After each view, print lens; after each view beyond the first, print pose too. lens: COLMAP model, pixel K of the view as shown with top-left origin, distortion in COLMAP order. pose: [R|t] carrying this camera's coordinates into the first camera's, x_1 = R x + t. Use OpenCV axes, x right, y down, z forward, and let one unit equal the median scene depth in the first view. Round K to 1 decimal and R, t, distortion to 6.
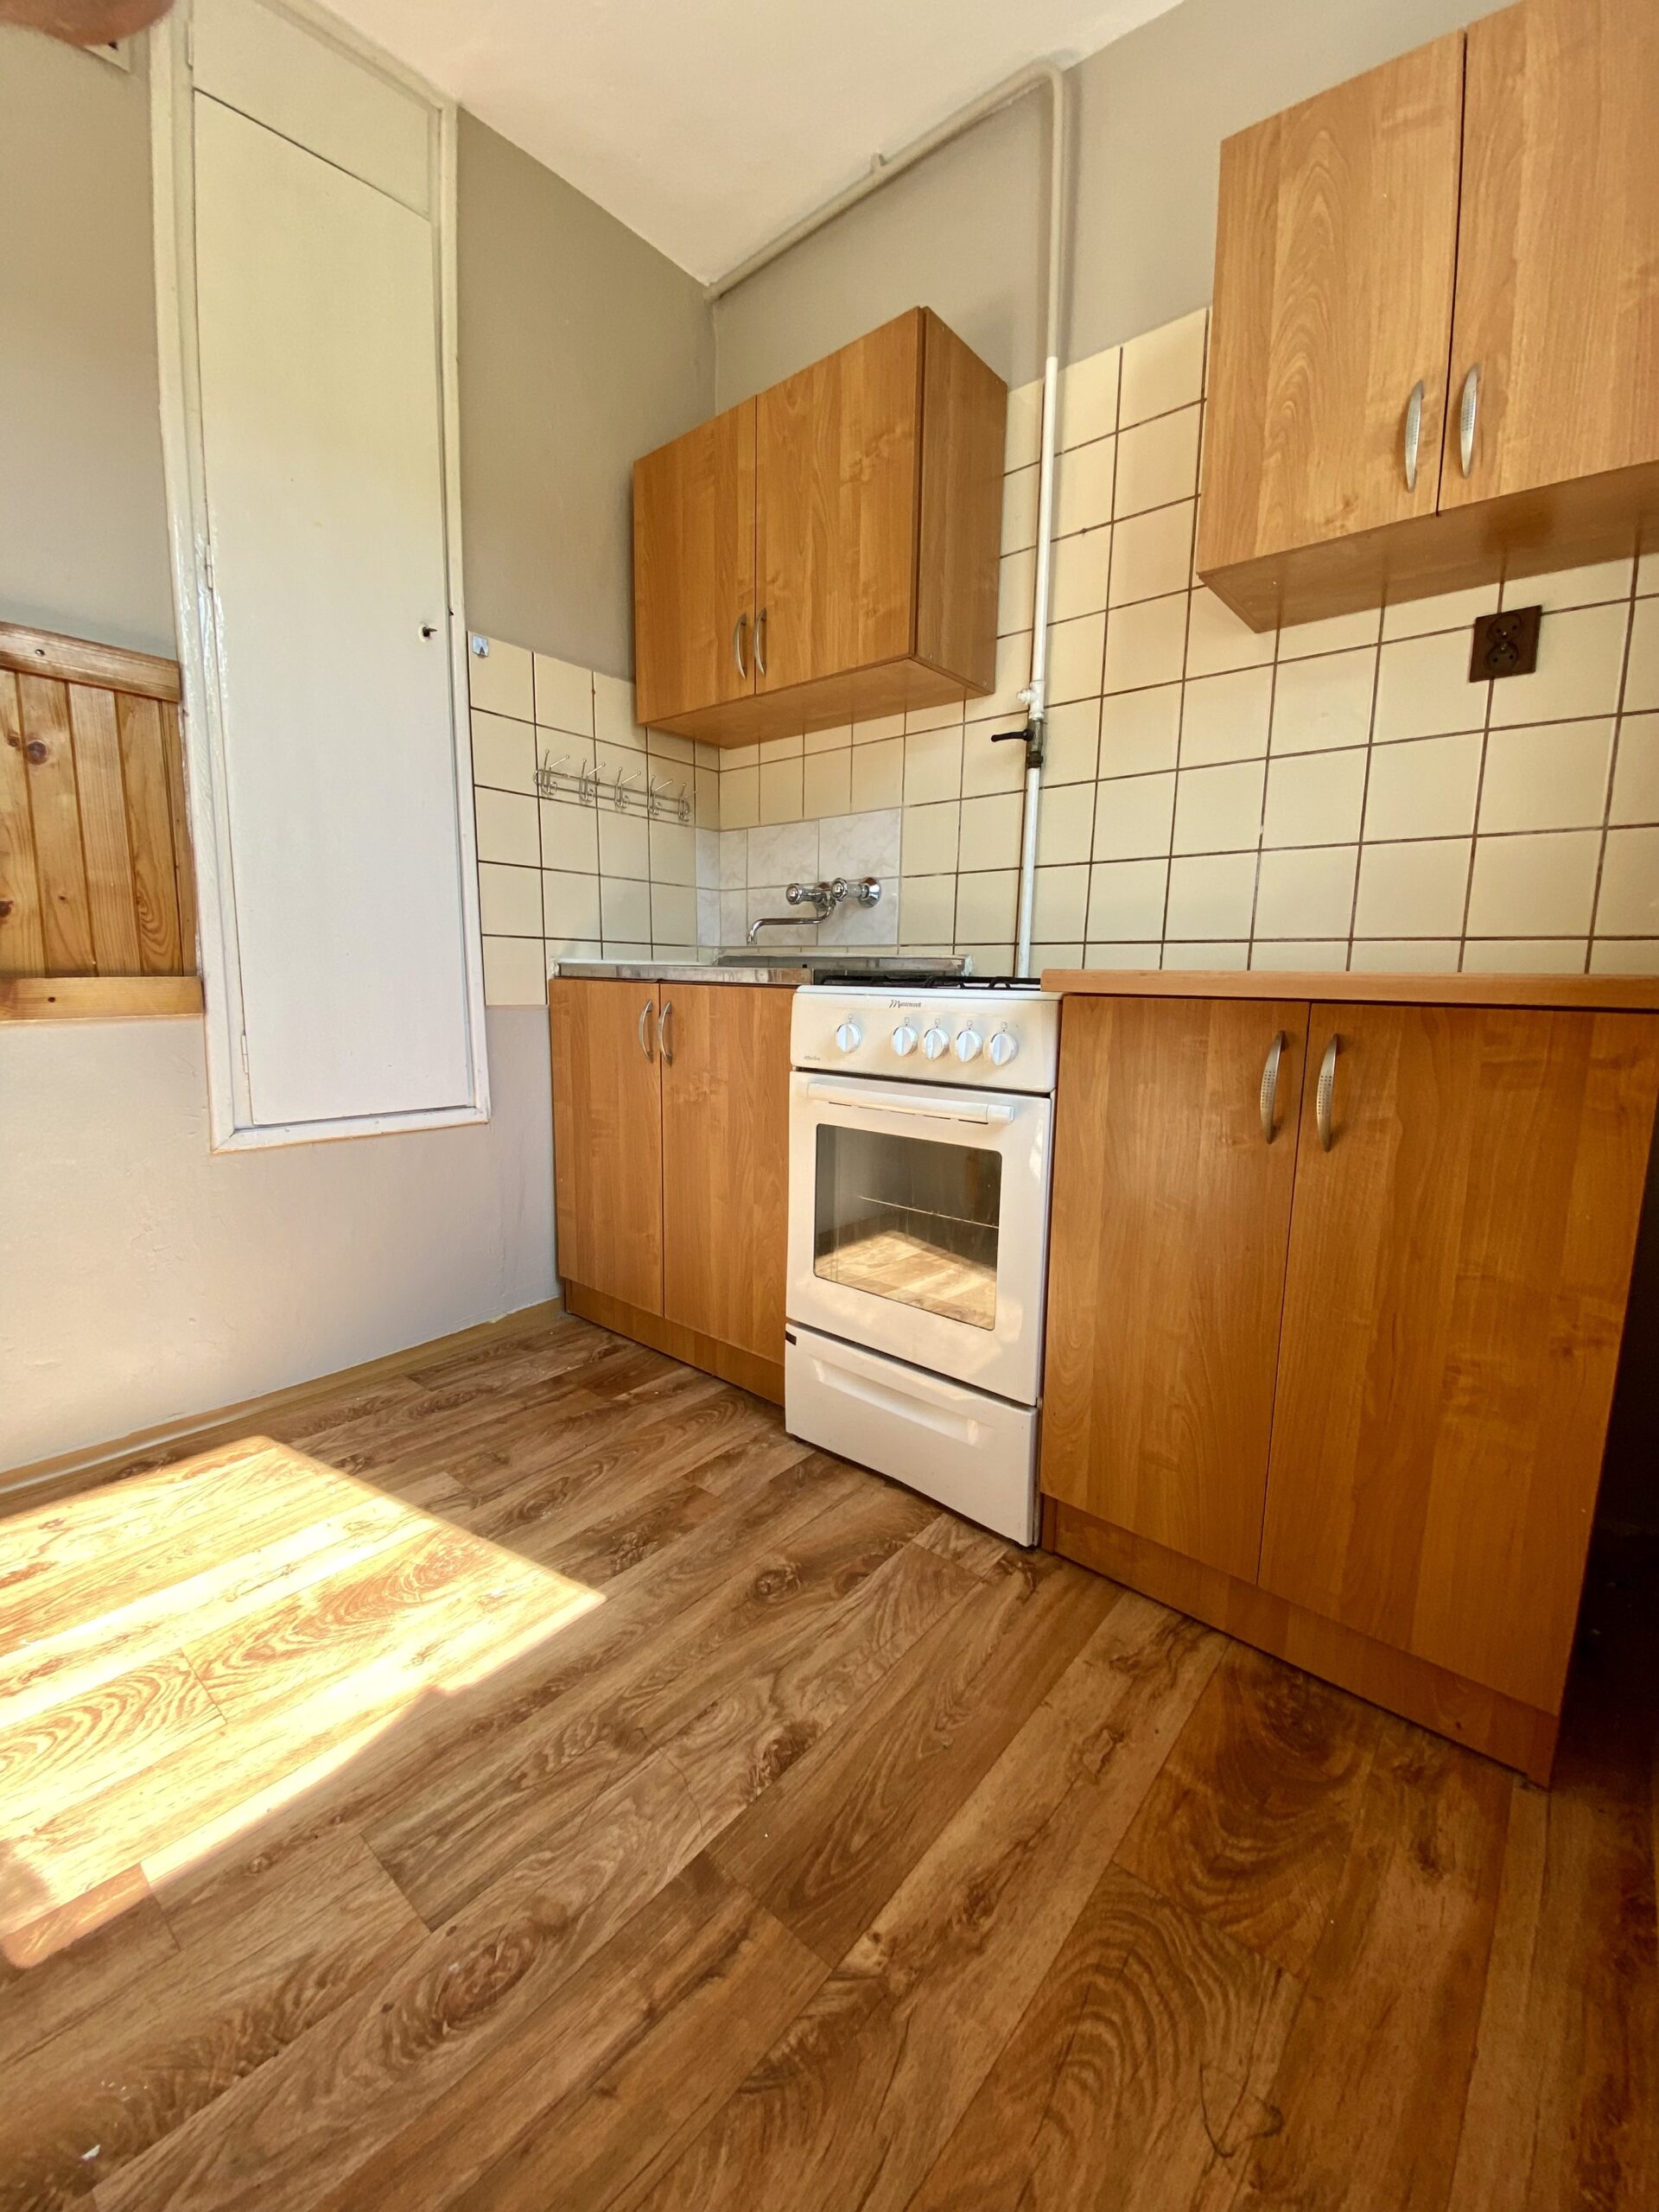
lens RADIAL K [[906.5, 0, 843.2], [0, 906.5, 1105.9], [0, 0, 1]] dist [0.012223, -0.013542]
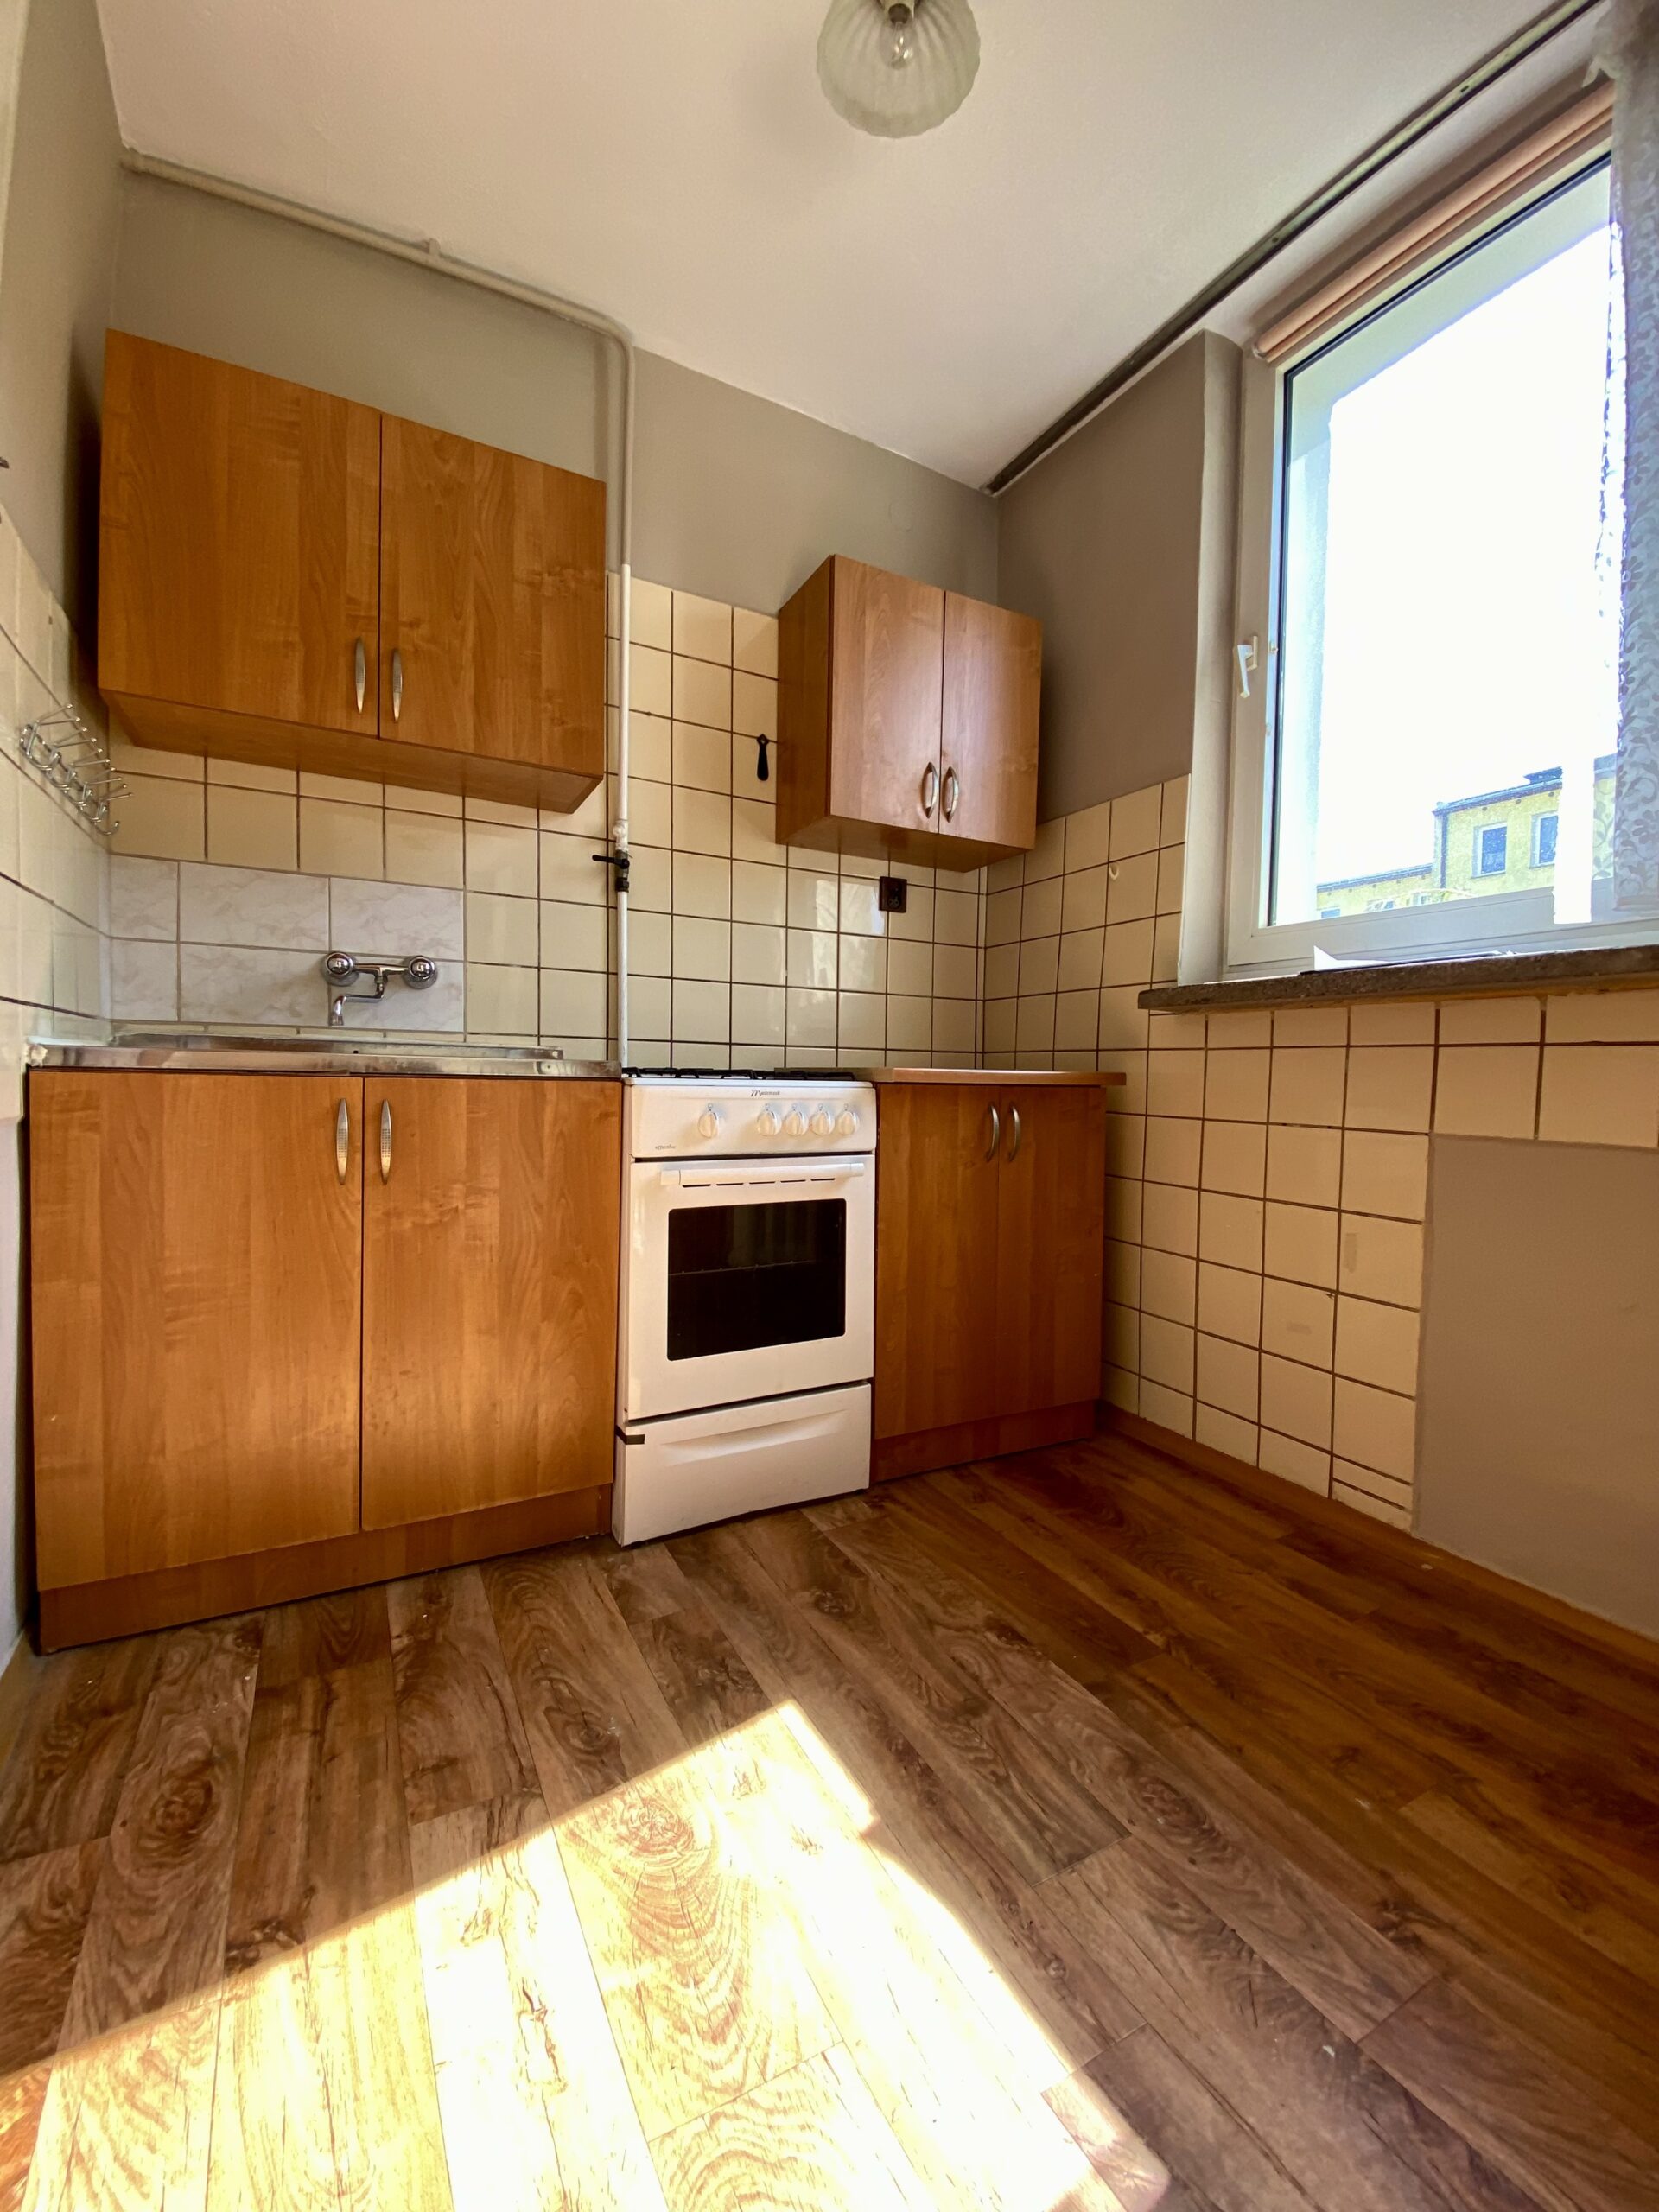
lens RADIAL K [[906.5, 0, 830.0], [0, 906.5, 1107.9], [0, 0, 1]] dist [0.012223, -0.013542]
pose [[0.361313, -0.036068, 0.931747, -1.055040], [0.126252, 0.991942, -0.010560, -0.070452], [-0.923858, 0.121450, 0.362956, 0.493720]]
